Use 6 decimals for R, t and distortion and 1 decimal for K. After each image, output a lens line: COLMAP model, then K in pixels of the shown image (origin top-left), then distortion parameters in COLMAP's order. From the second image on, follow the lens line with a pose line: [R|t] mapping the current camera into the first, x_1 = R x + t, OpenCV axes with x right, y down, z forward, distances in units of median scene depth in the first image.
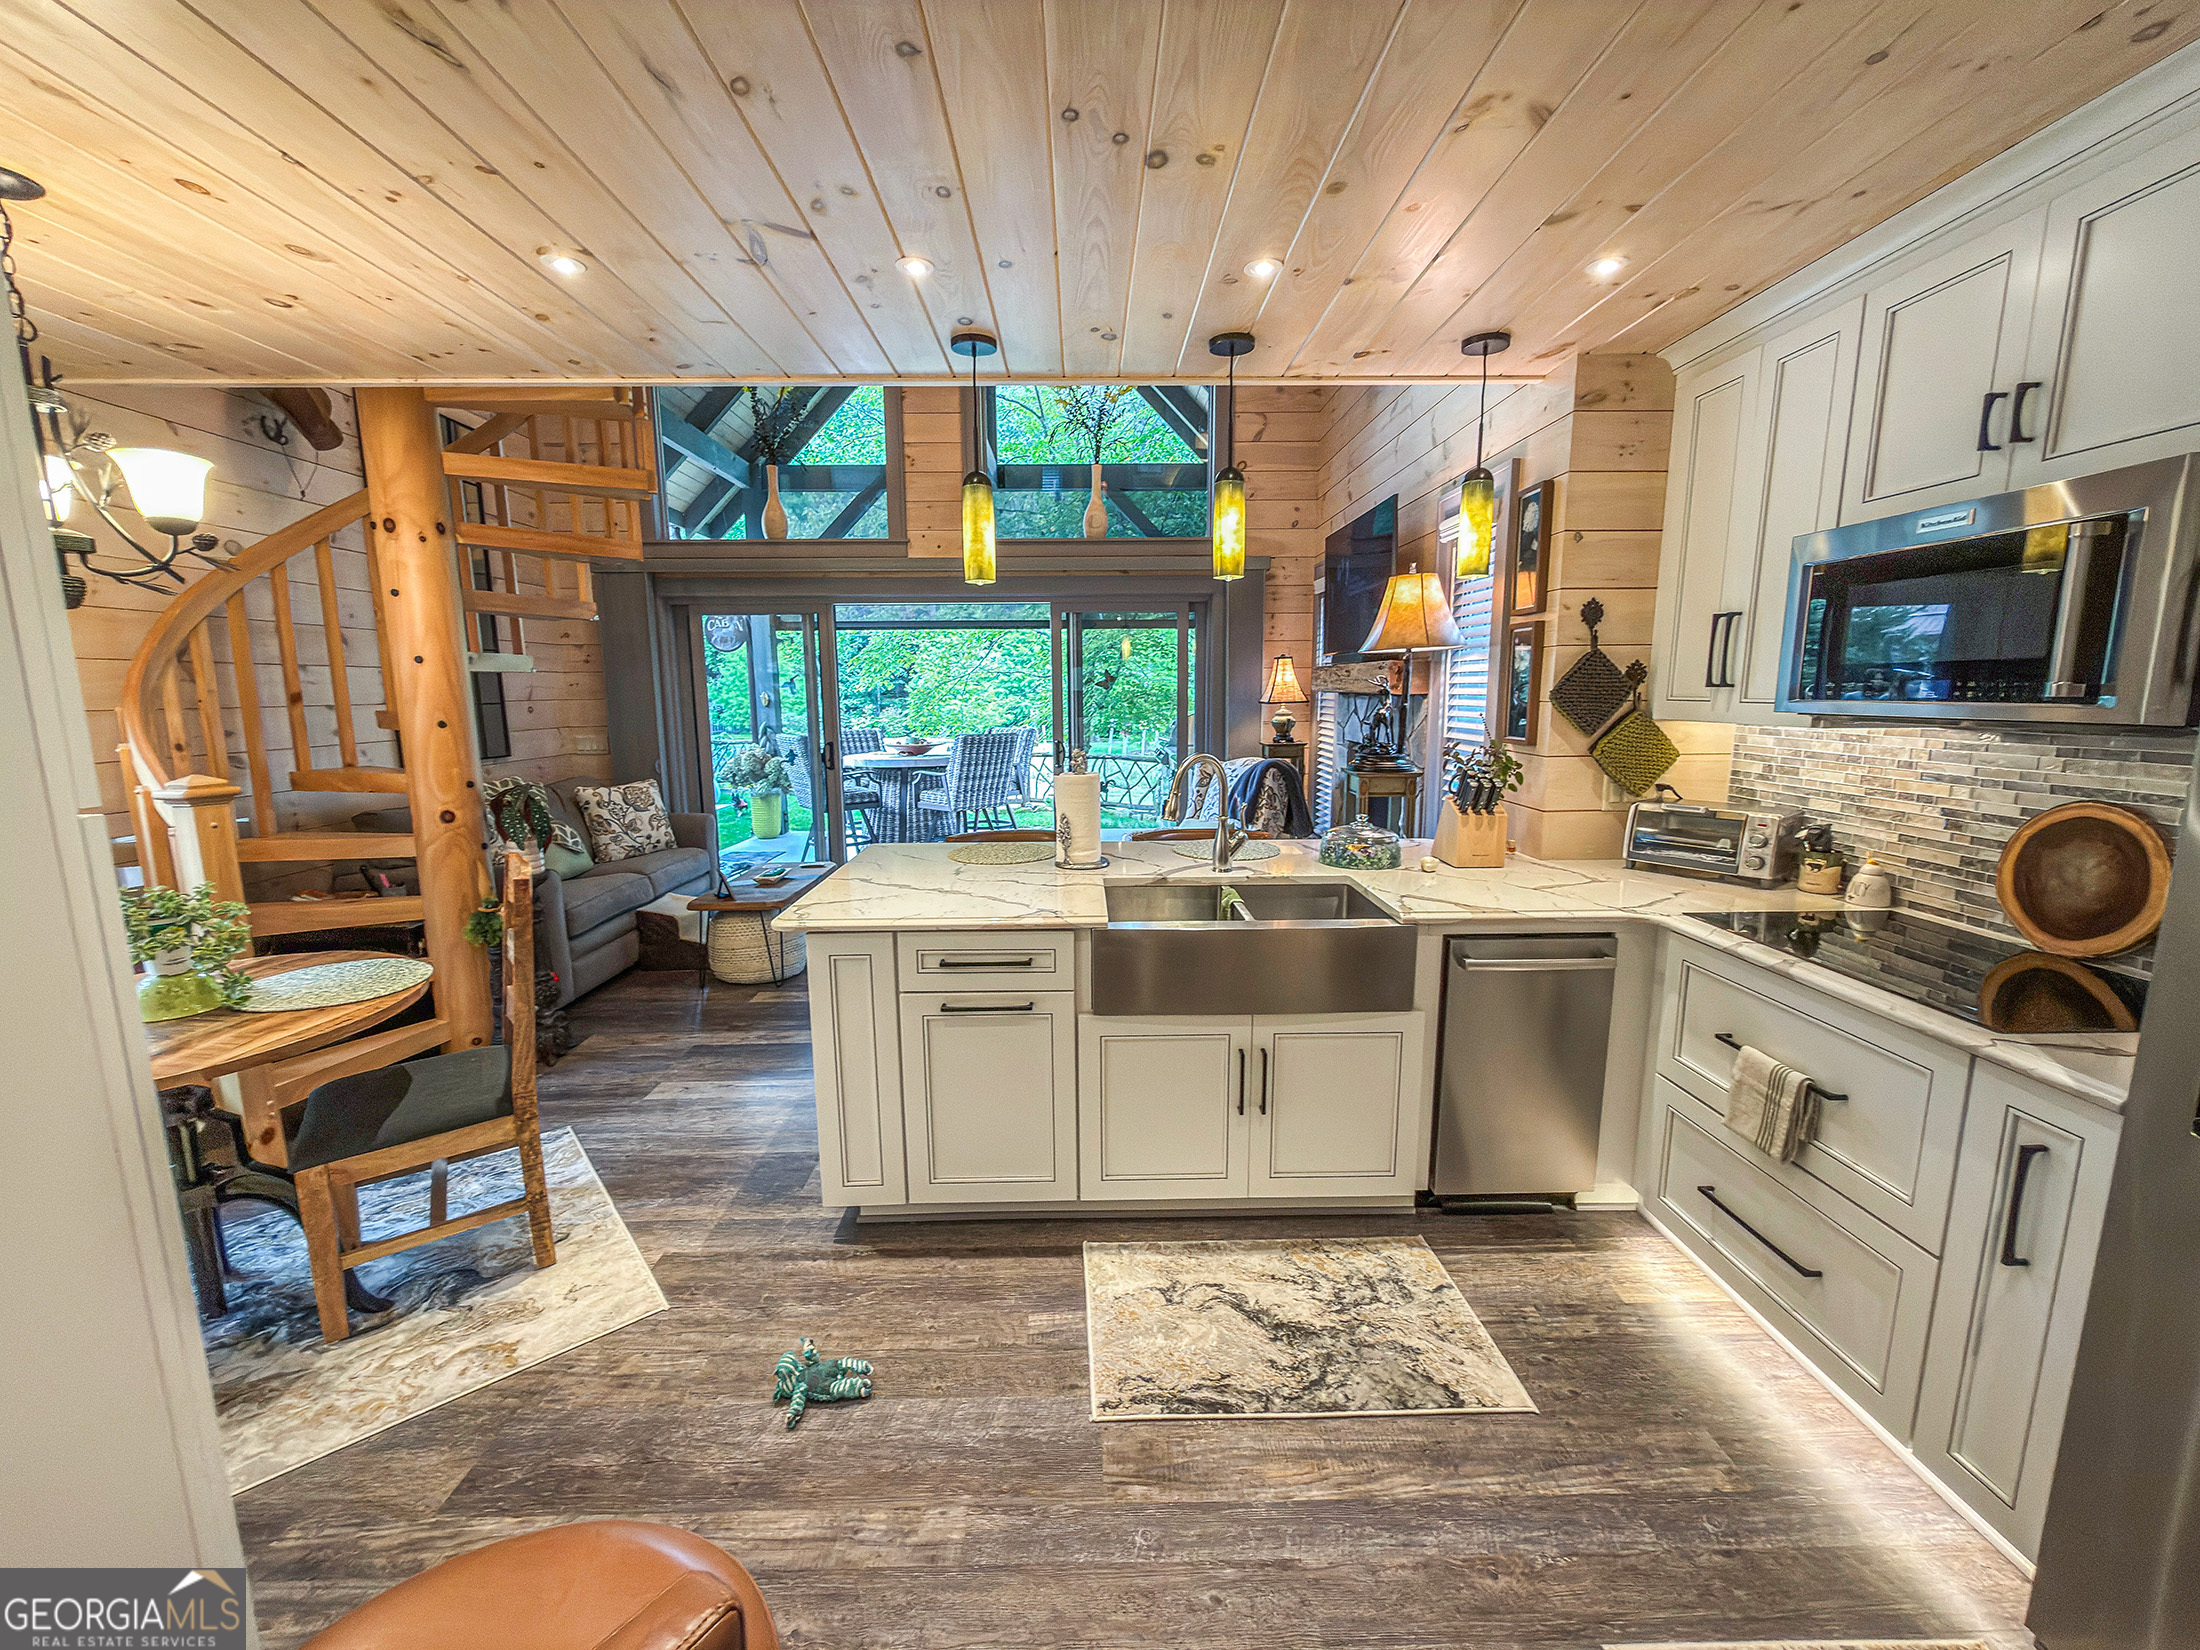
lens RADIAL K [[871.7, 0, 1111.3], [0, 871.7, 824.8], [0, 0, 1]] dist [0.001175, -0.000566]
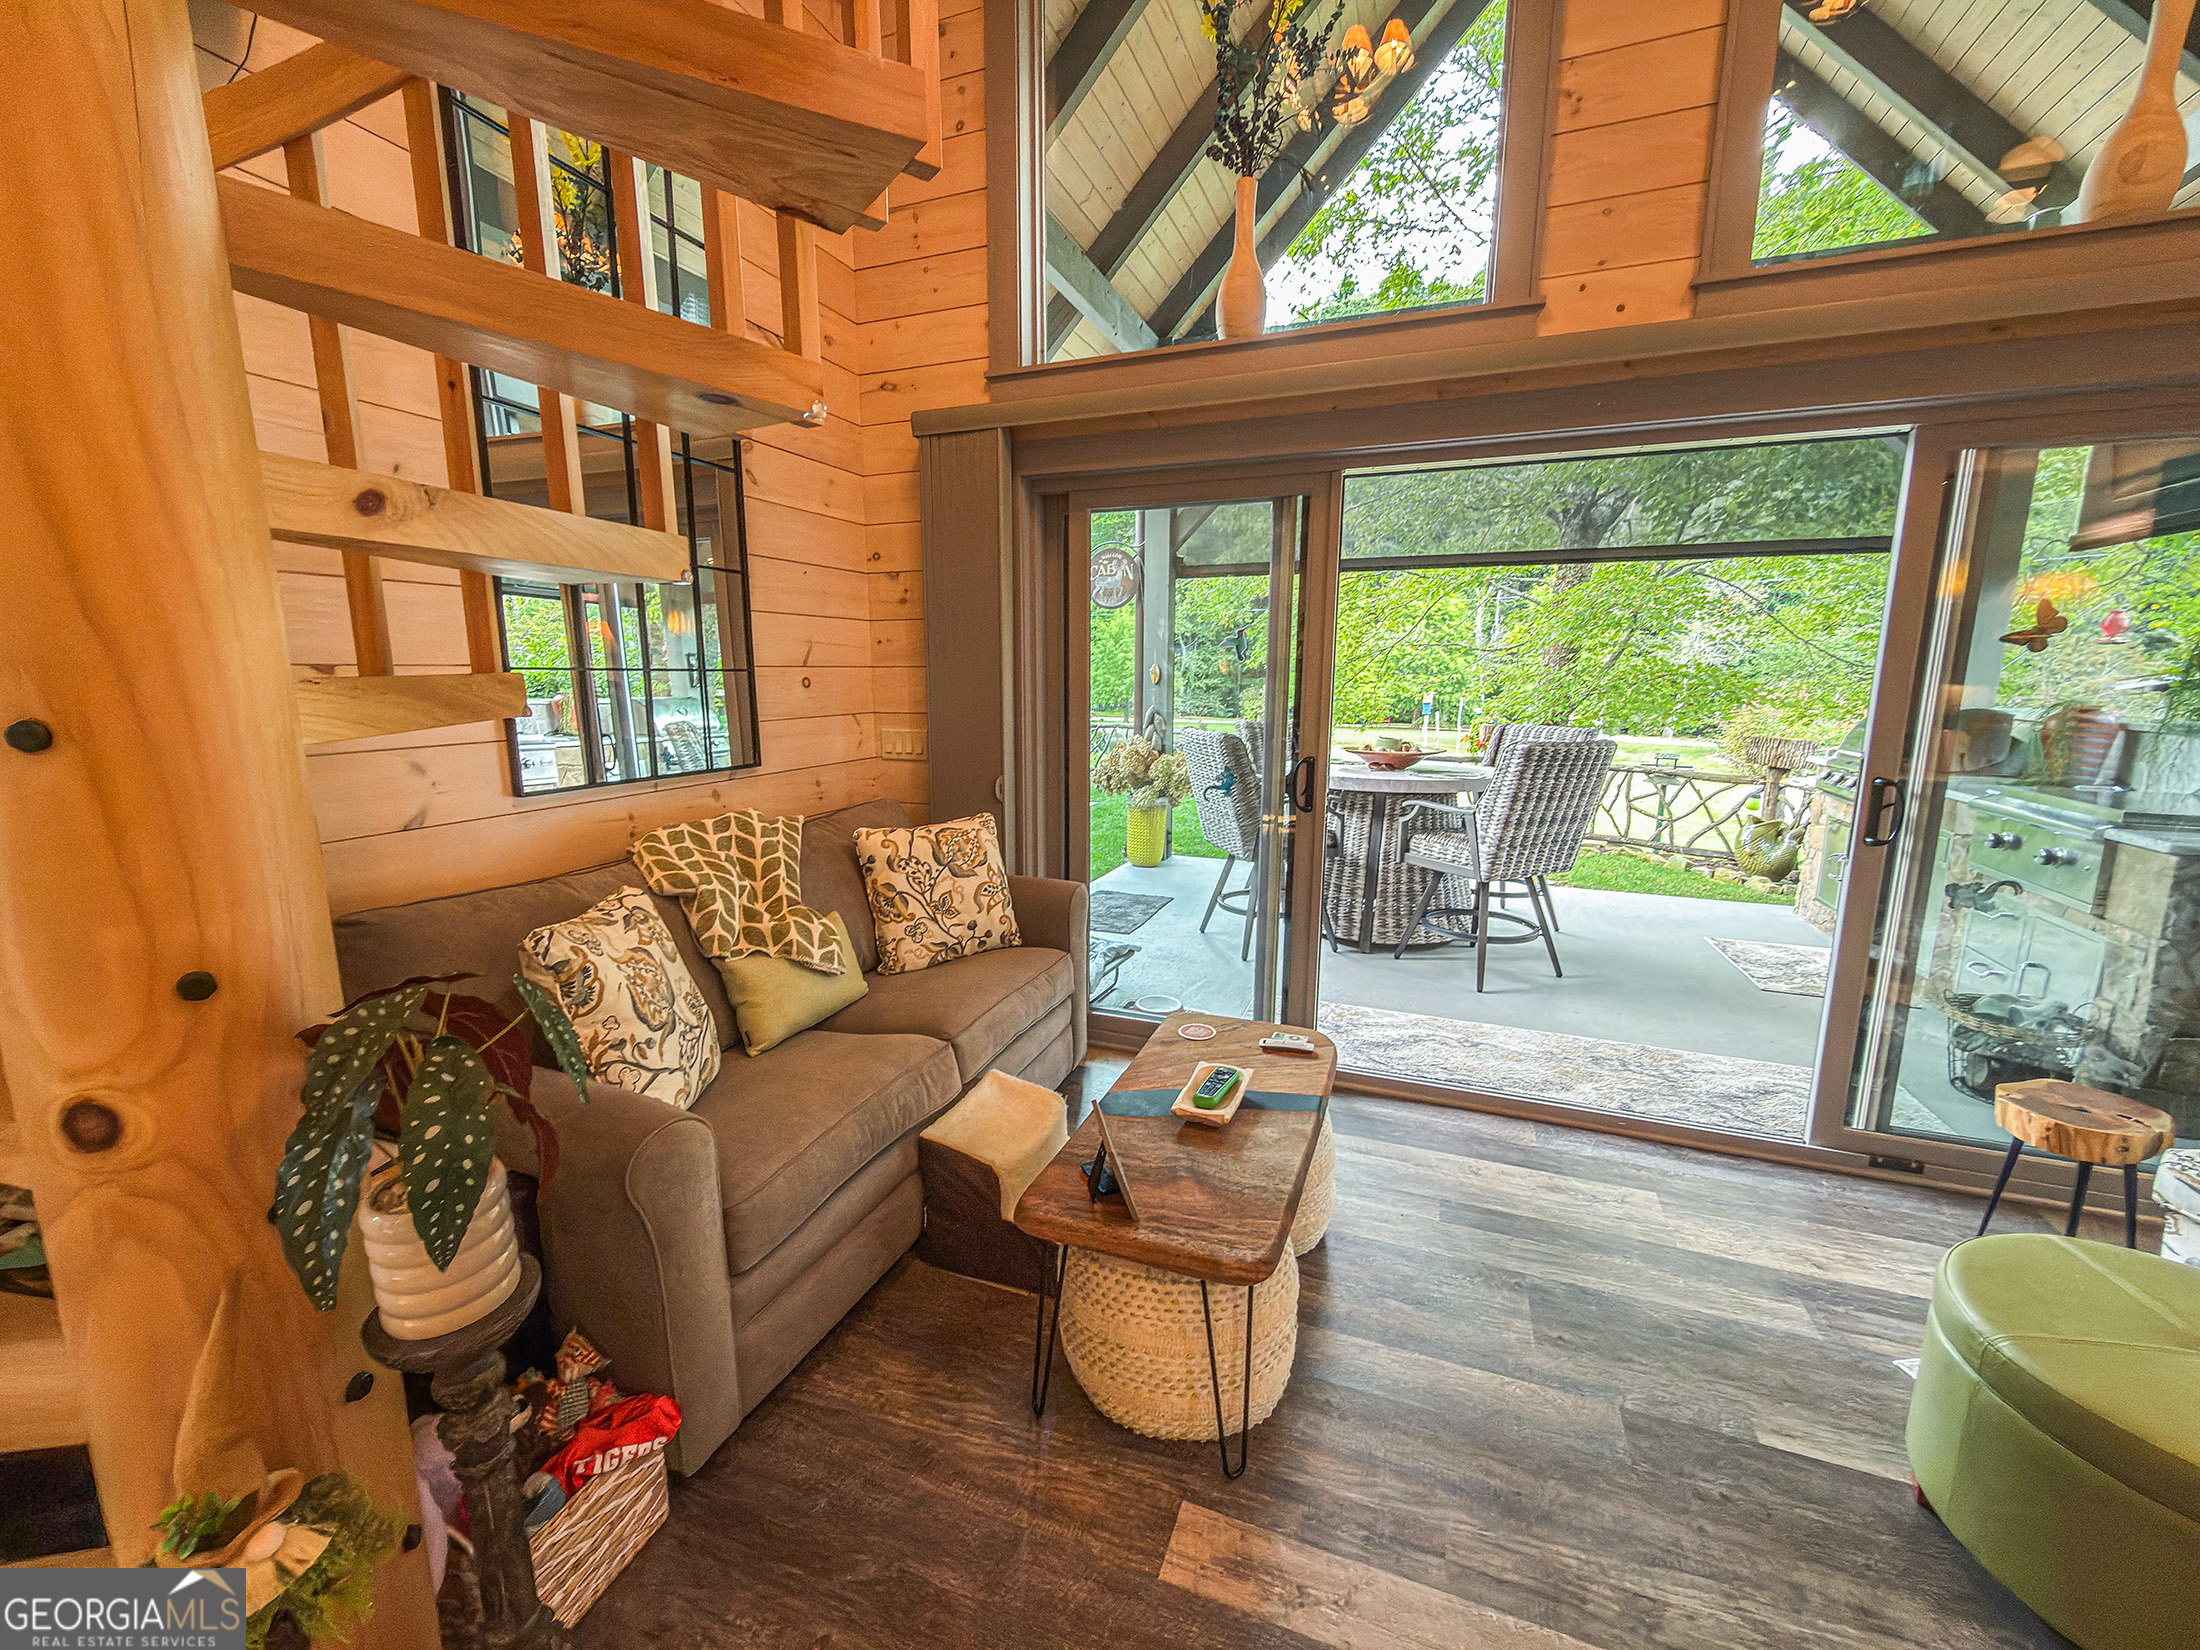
lens RADIAL K [[871.7, 0, 1124.3], [0, 871.7, 829.6], [0, 0, 1]] dist [0.001175, -0.000566]
pose [[0.930007, 0.076925, -0.359402, -0.267637], [-0.067060, 0.996953, 0.039857, -0.074470], [0.361372, -0.012966, 0.932331, 0.559362]]
